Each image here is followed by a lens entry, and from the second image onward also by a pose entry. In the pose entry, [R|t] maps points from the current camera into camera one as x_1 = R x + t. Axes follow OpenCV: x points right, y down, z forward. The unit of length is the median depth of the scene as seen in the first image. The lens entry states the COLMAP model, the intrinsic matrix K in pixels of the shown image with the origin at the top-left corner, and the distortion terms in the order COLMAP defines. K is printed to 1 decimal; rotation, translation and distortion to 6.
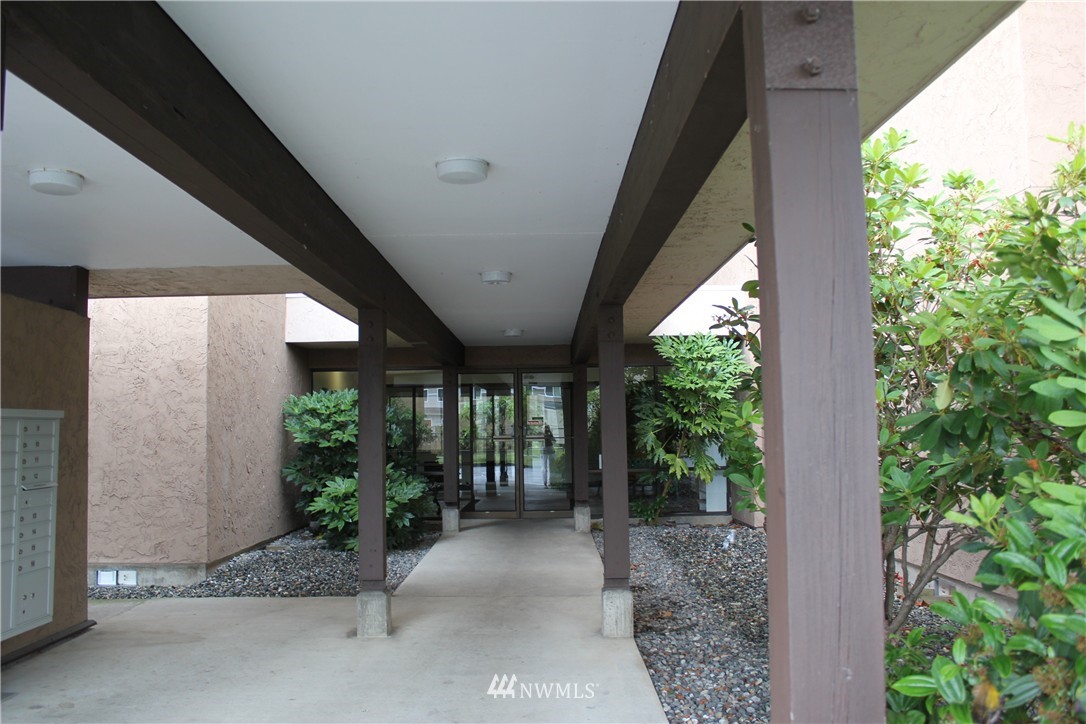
lens RADIAL K [[915.8, 0, 543.0], [0, 915.8, 362.0], [0, 0, 1]] dist [-0.163455, 0.164076]
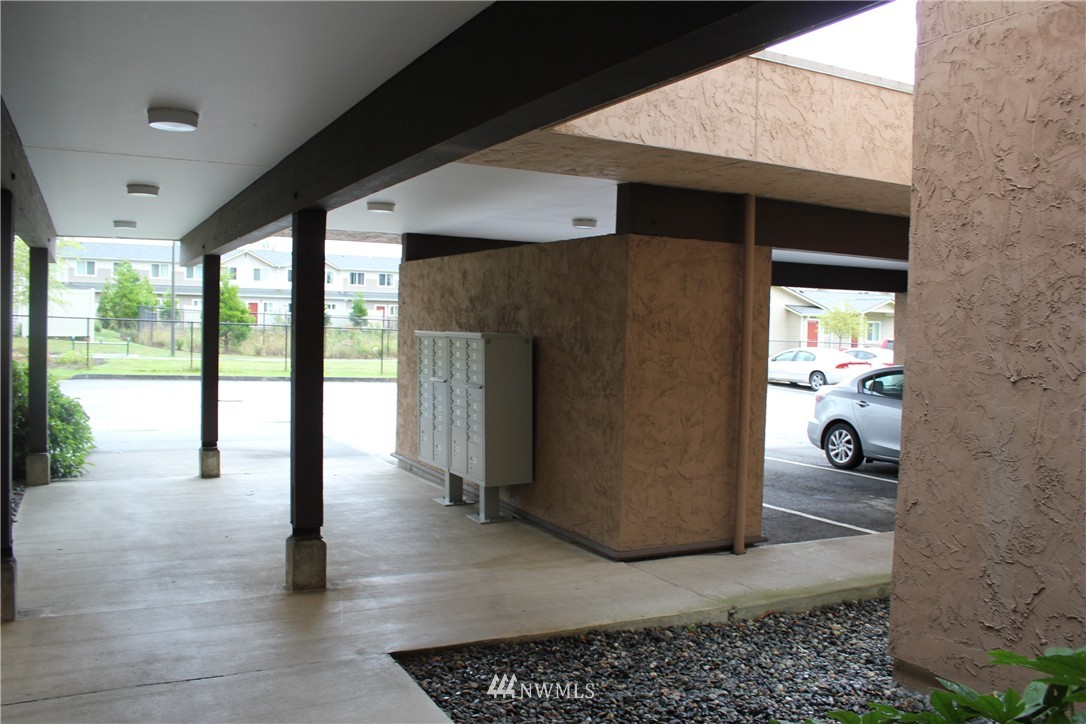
lens RADIAL K [[915.8, 0, 543.0], [0, 915.8, 362.0], [0, 0, 1]] dist [-0.163455, 0.164076]
pose [[-0.888391, 0.012030, -0.458931, 0.006689], [0.021295, 0.999660, -0.015018, 0.101537], [0.458594, -0.023115, -0.888345, 1.891163]]
